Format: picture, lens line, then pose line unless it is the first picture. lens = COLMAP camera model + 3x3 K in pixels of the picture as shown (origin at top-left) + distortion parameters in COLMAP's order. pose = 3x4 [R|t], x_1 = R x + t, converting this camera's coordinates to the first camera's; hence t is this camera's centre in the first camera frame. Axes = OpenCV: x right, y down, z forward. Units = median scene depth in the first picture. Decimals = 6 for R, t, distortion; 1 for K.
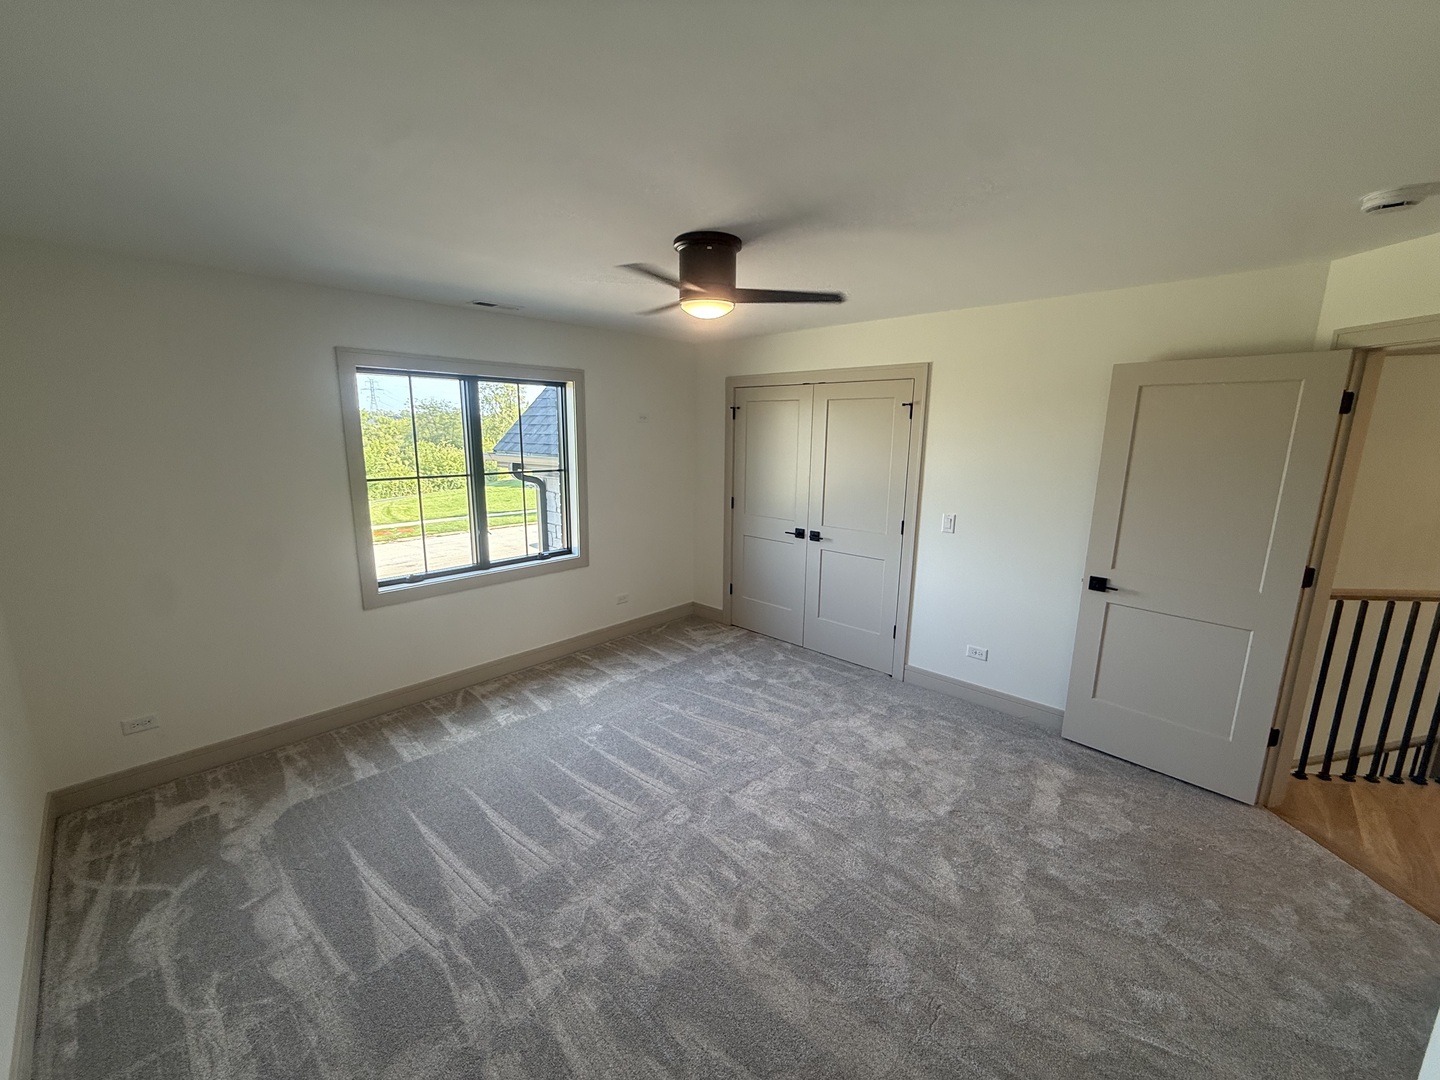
lens RADIAL K [[573.9, 0, 695.1], [0, 573.9, 537.2], [0, 0, 1]] dist [-0.000577, 0.000063]
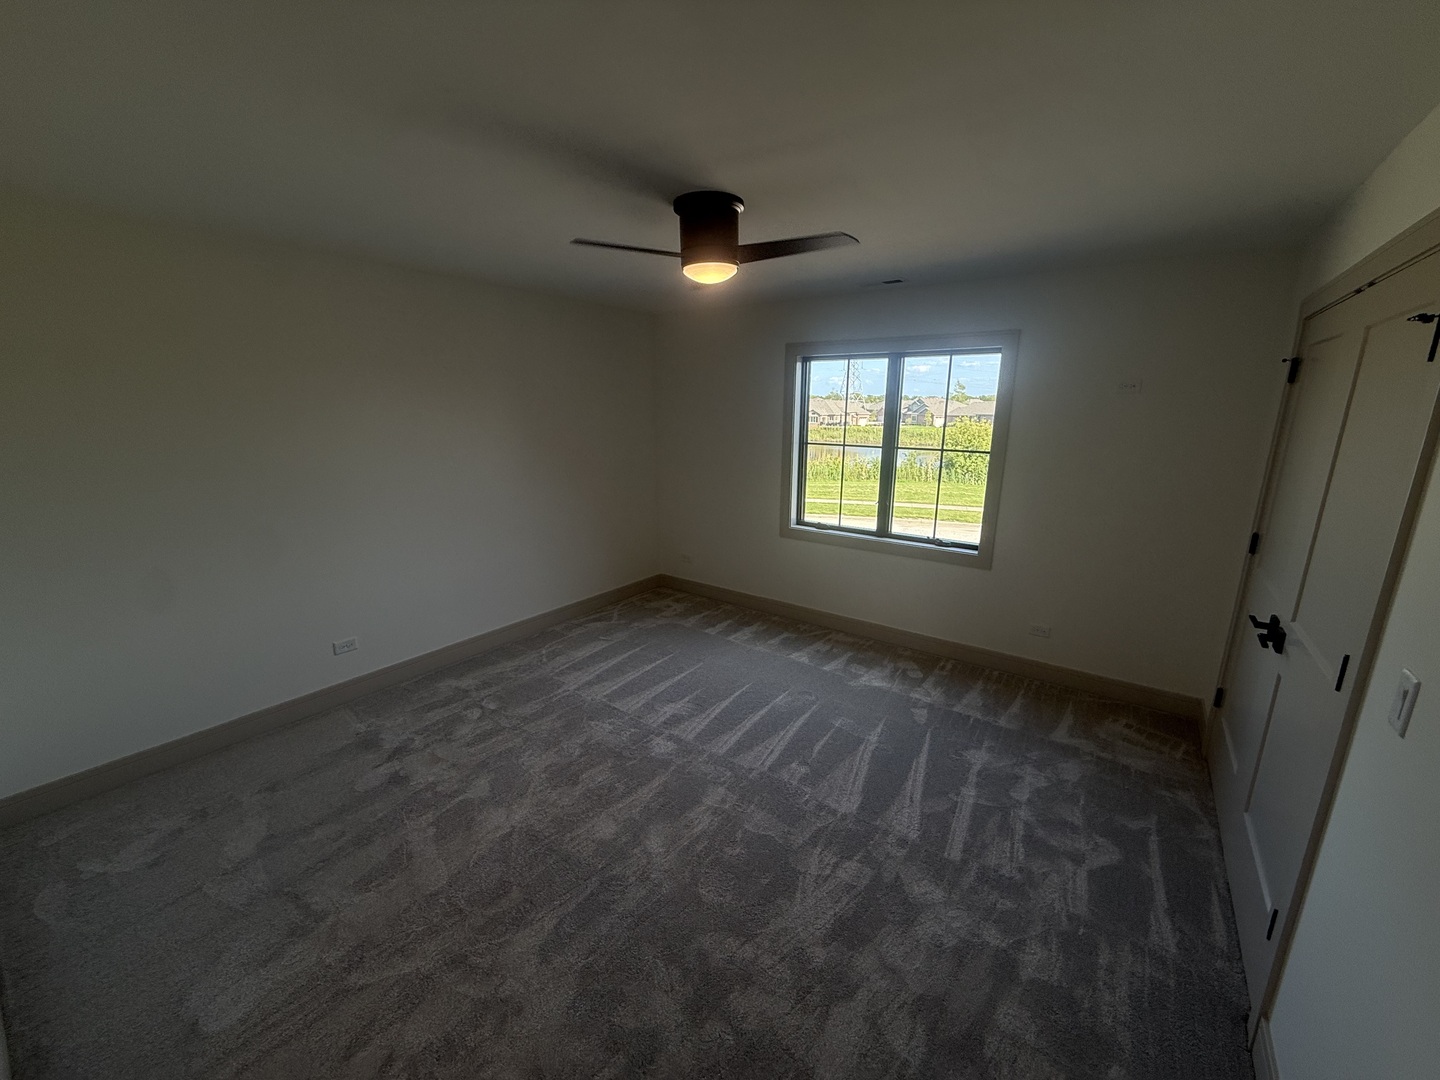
lens RADIAL K [[571.8, 0, 720.0], [0, 571.8, 540.0], [0, 0, 1]] dist [-0.000210, -0.000031]
pose [[0.144541, 0.230778, -0.962211, 0.671701], [-0.184056, 0.961722, 0.203013, -0.109281], [0.972230, 0.147757, 0.181484, 0.570644]]
